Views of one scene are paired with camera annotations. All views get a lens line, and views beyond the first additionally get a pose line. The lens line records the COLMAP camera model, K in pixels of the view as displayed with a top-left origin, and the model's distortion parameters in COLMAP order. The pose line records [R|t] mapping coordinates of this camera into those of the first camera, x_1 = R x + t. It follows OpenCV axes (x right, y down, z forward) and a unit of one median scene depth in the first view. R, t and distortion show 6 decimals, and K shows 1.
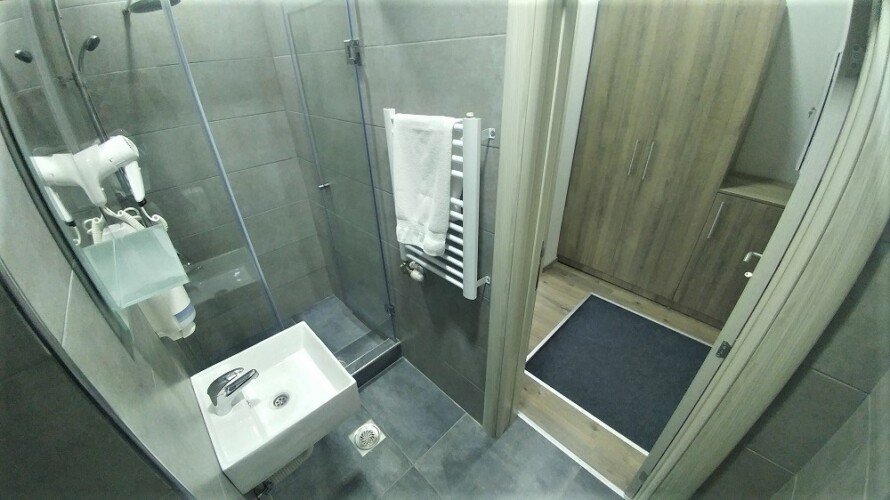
lens RADIAL K [[323.8, 0, 445.0], [0, 323.8, 250.0], [0, 0, 1]] dist [-0.024603, -0.013009]
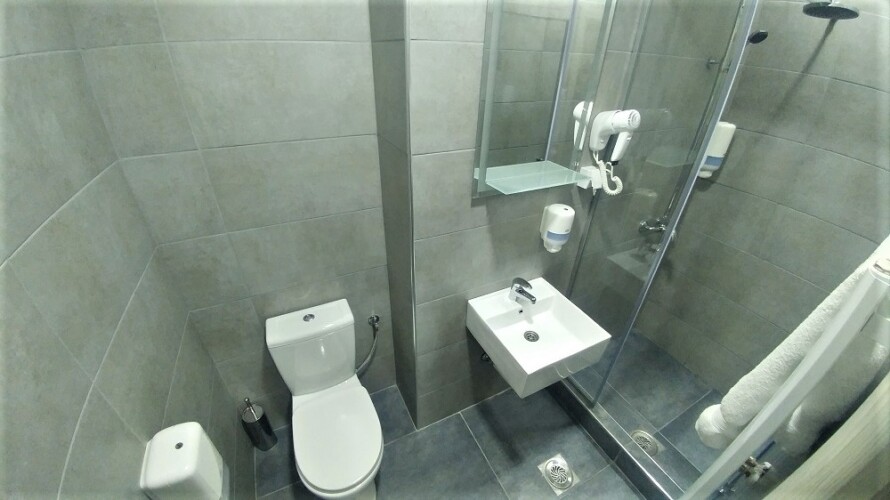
lens RADIAL K [[323.8, 0, 445.0], [0, 323.8, 250.0], [0, 0, 1]] dist [-0.024603, -0.013009]
pose [[-0.323223, 0.497653, -0.804903, 0.469206], [-0.490661, 0.639165, 0.592215, -0.343625], [0.809184, 0.586352, 0.037586, 0.567030]]
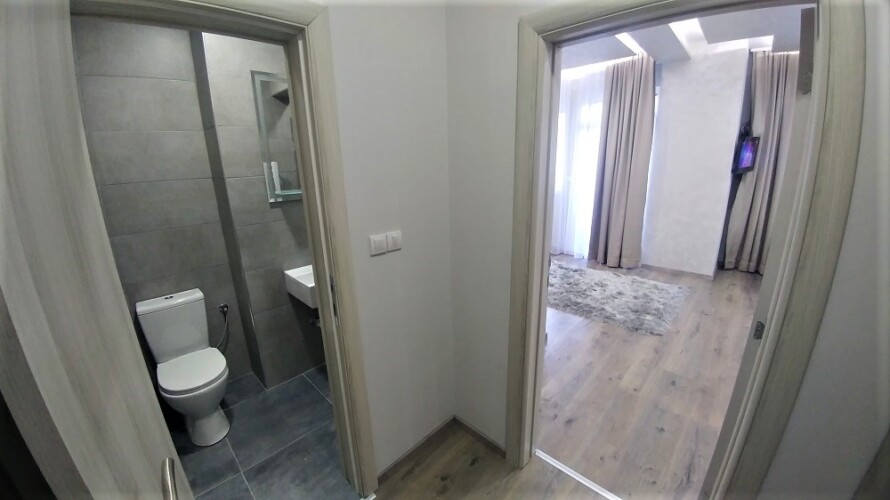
lens RADIAL K [[323.8, 0, 445.0], [0, 323.8, 250.0], [0, 0, 1]] dist [-0.024603, -0.013009]
pose [[0.008261, 0.277781, -0.960609, 1.549232], [-0.473928, 0.846985, 0.240849, -0.622872], [0.880525, 0.453270, 0.138645, 1.451660]]
